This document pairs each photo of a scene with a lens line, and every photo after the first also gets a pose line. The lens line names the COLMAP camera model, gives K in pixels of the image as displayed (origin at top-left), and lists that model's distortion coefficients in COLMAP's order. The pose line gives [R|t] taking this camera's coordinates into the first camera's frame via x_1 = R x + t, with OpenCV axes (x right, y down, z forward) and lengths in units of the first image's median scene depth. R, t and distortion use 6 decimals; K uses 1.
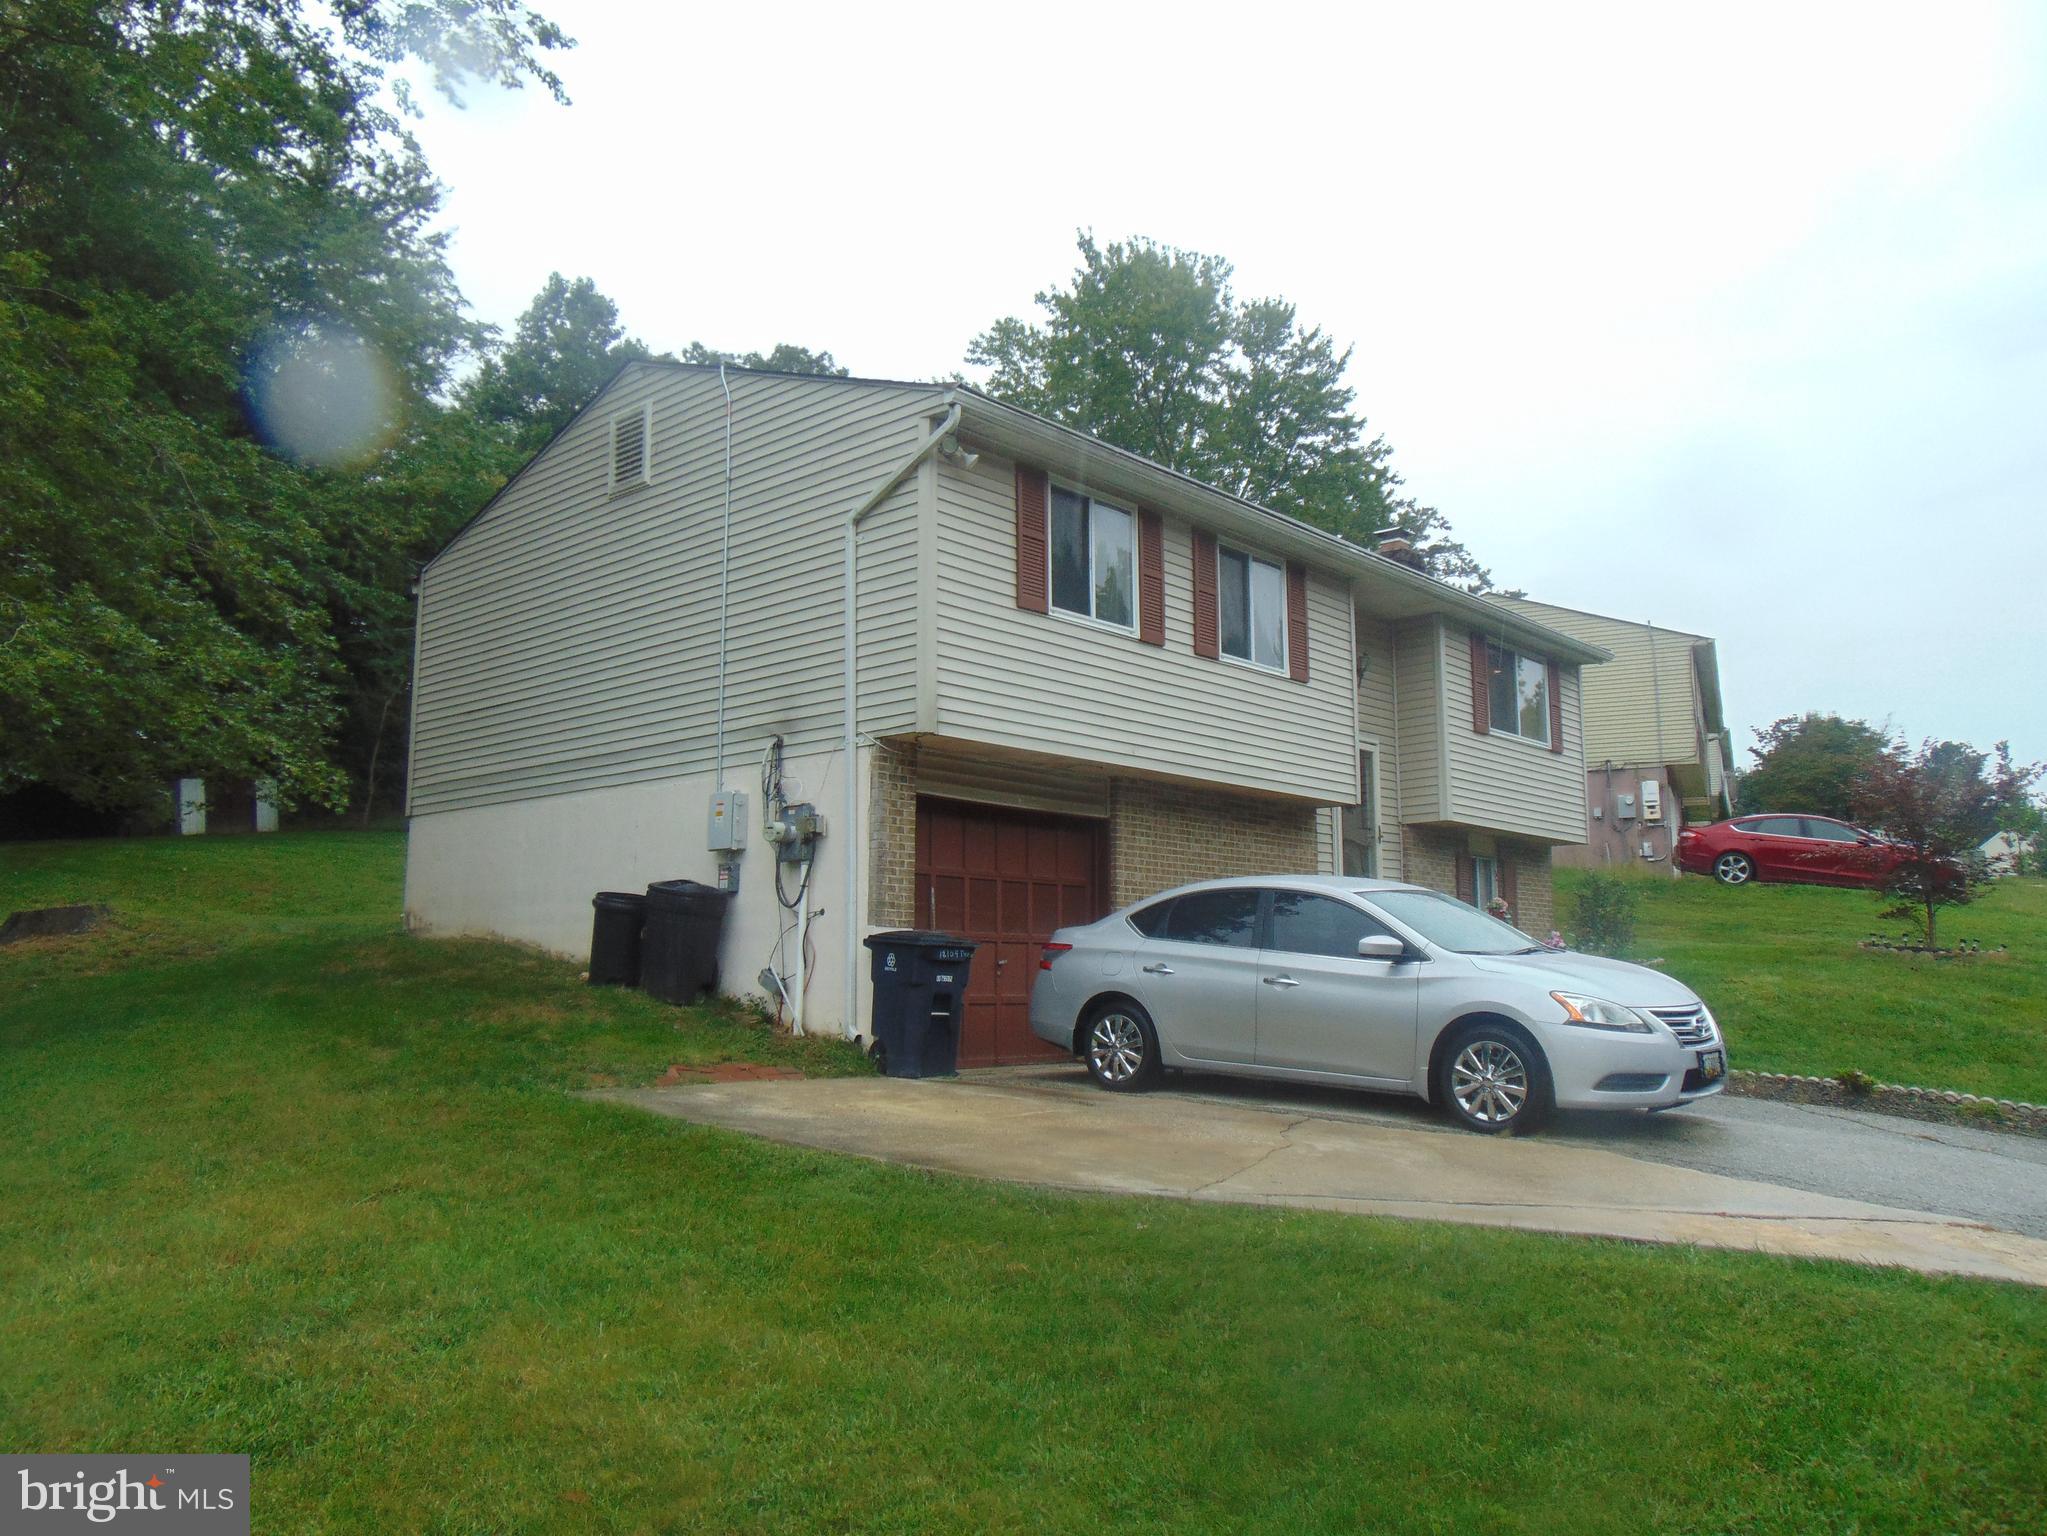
lens RADIAL K [[1551.4, 0, 1024.0], [0, 1551.4, 763.5], [0, 0, 1]] dist [-0.029614, 0.087563]
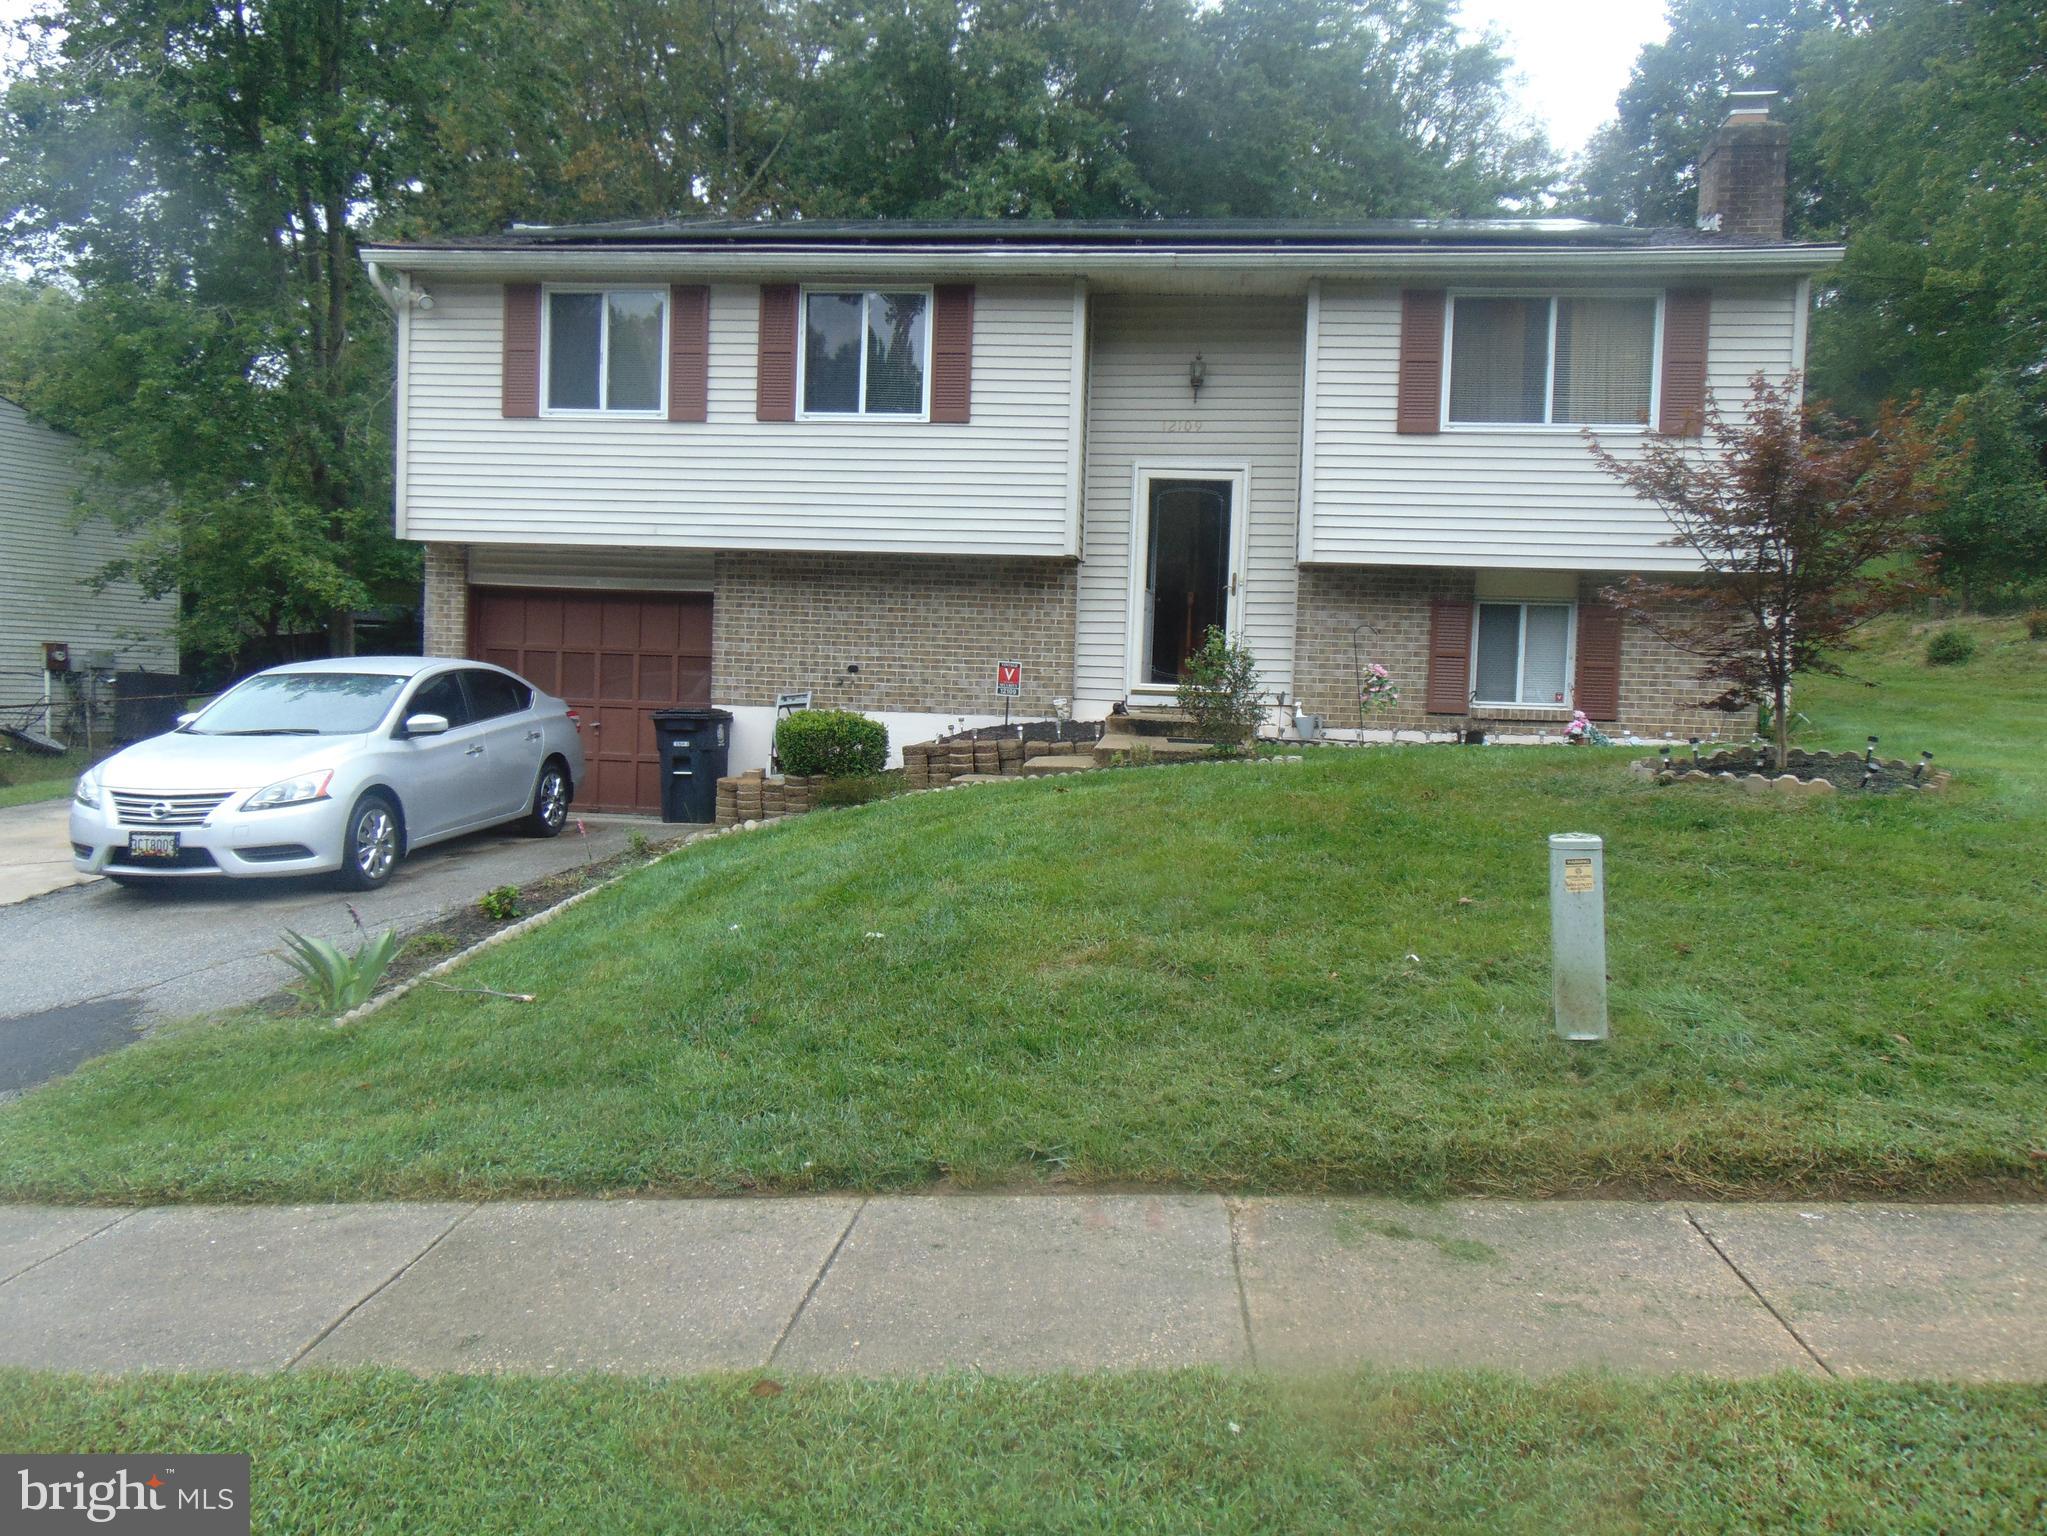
lens RADIAL K [[1551.4, 0, 1024.0], [0, 1551.4, 763.5], [0, 0, 1]] dist [-0.029614, 0.087563]
pose [[0.572368, 0.058661, -0.817896, 1.098149], [0.081445, 0.988439, 0.127888, 0.034954], [0.815942, -0.139812, 0.560973, 0.600631]]
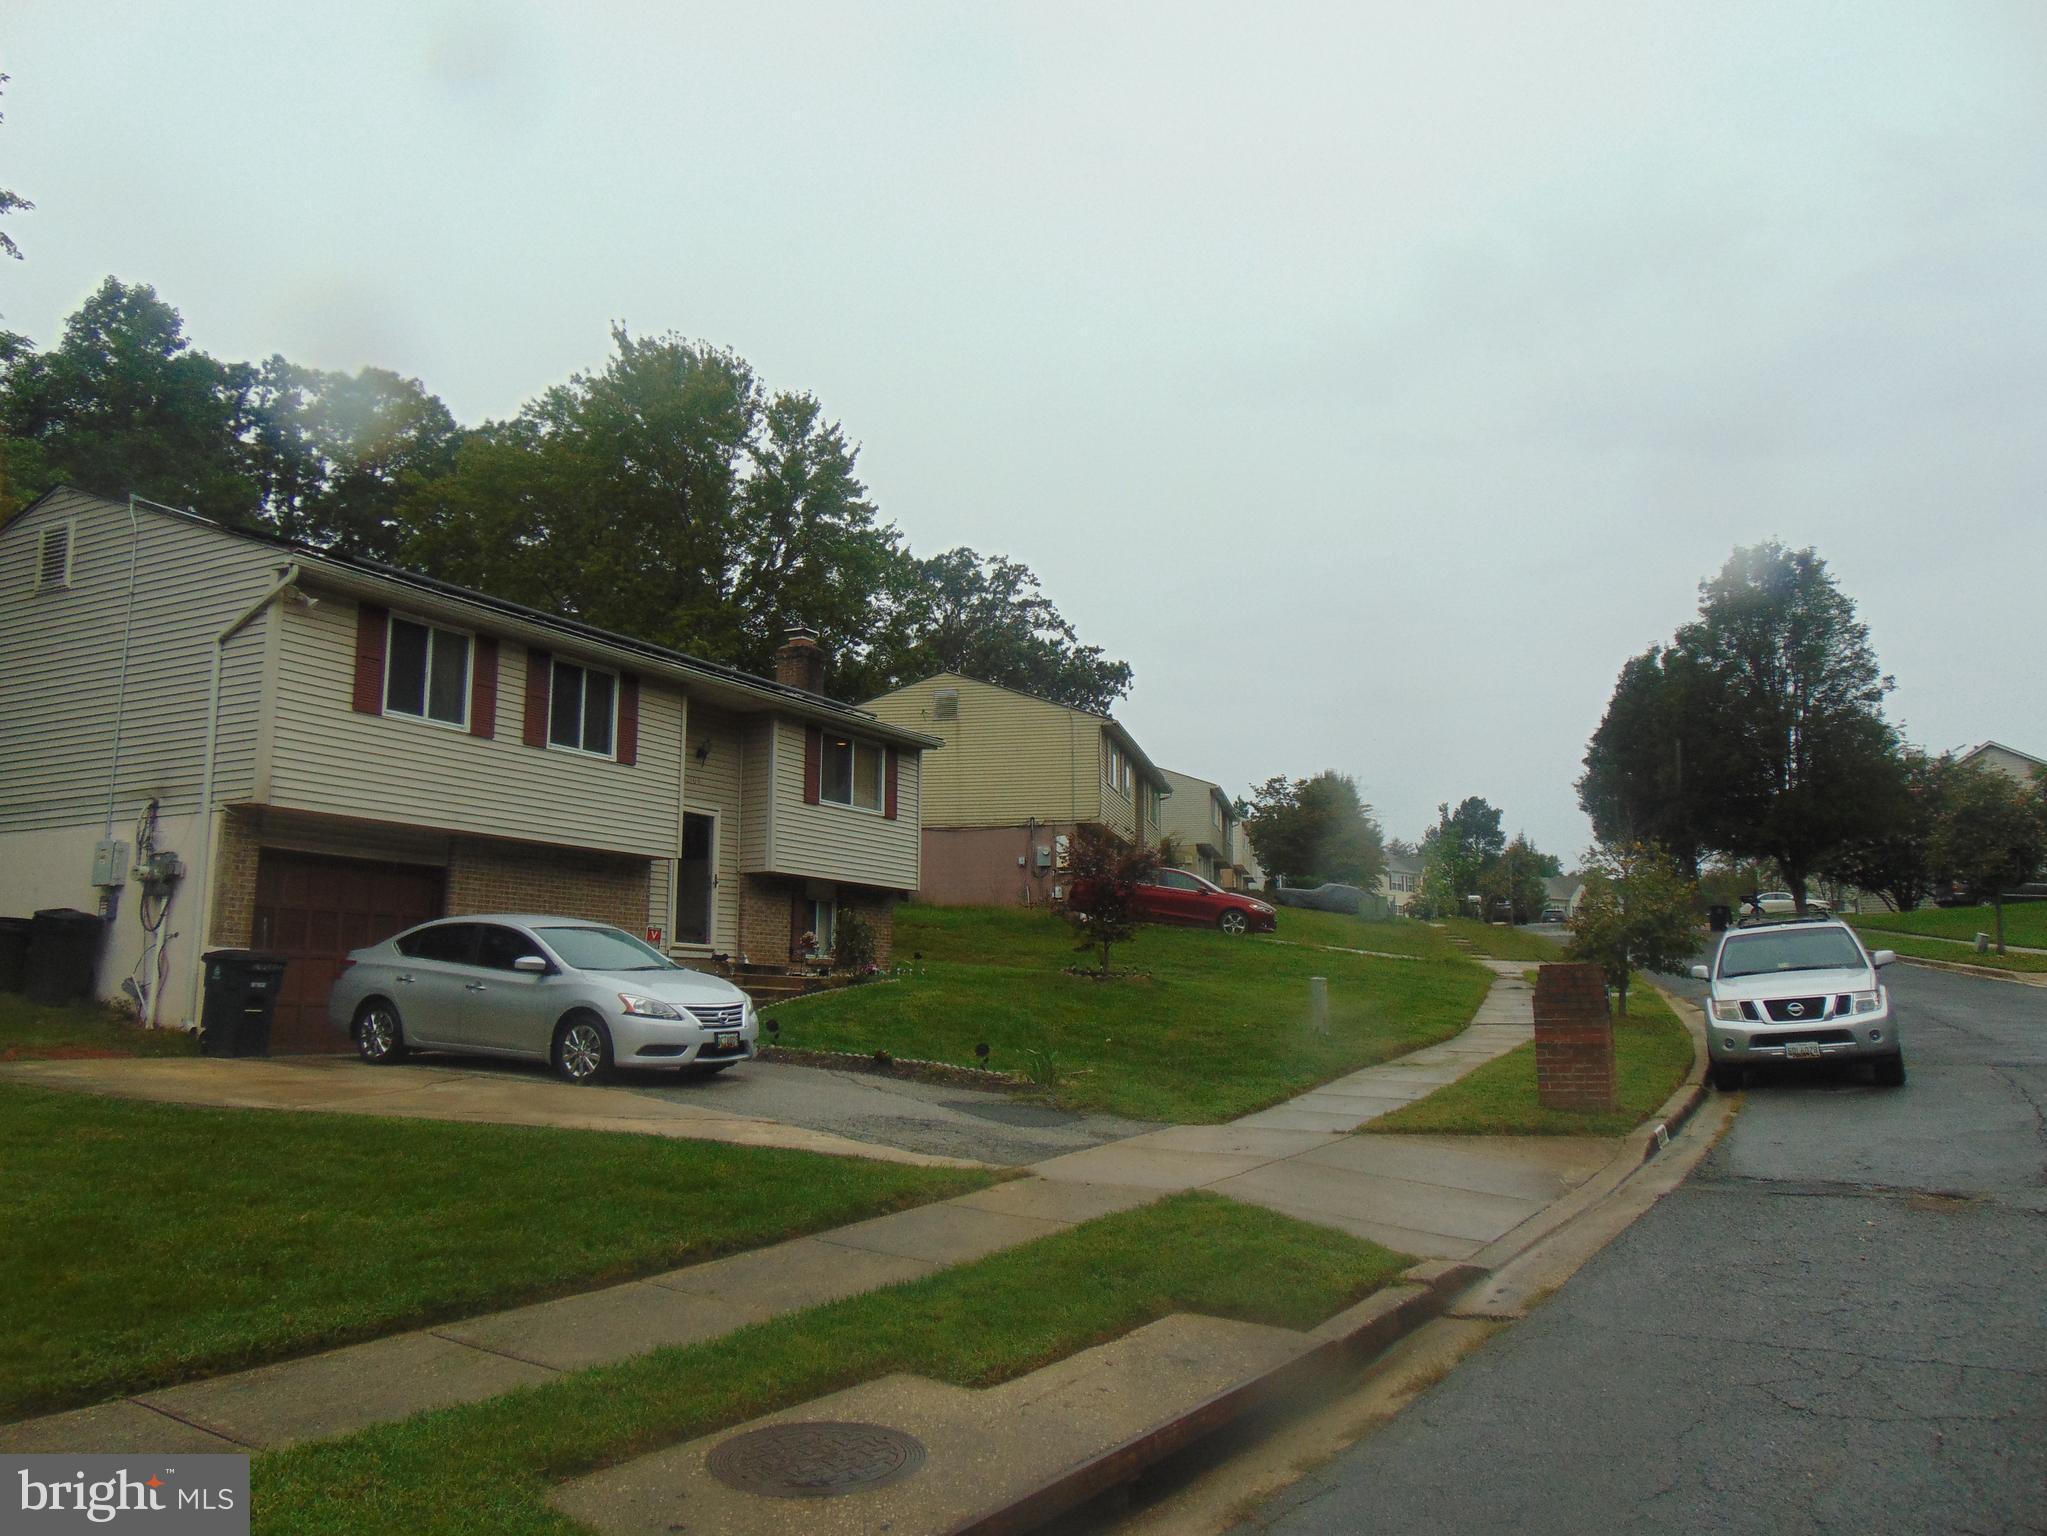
lens RADIAL K [[1551.4, 0, 1024.0], [0, 1551.4, 763.5], [0, 0, 1]] dist [-0.029614, 0.087563]
pose [[0.974003, 0.040254, 0.222929, 0.250277], [-0.036601, 0.999120, -0.020495, -0.045433], [-0.223558, 0.011803, 0.974619, -0.414305]]
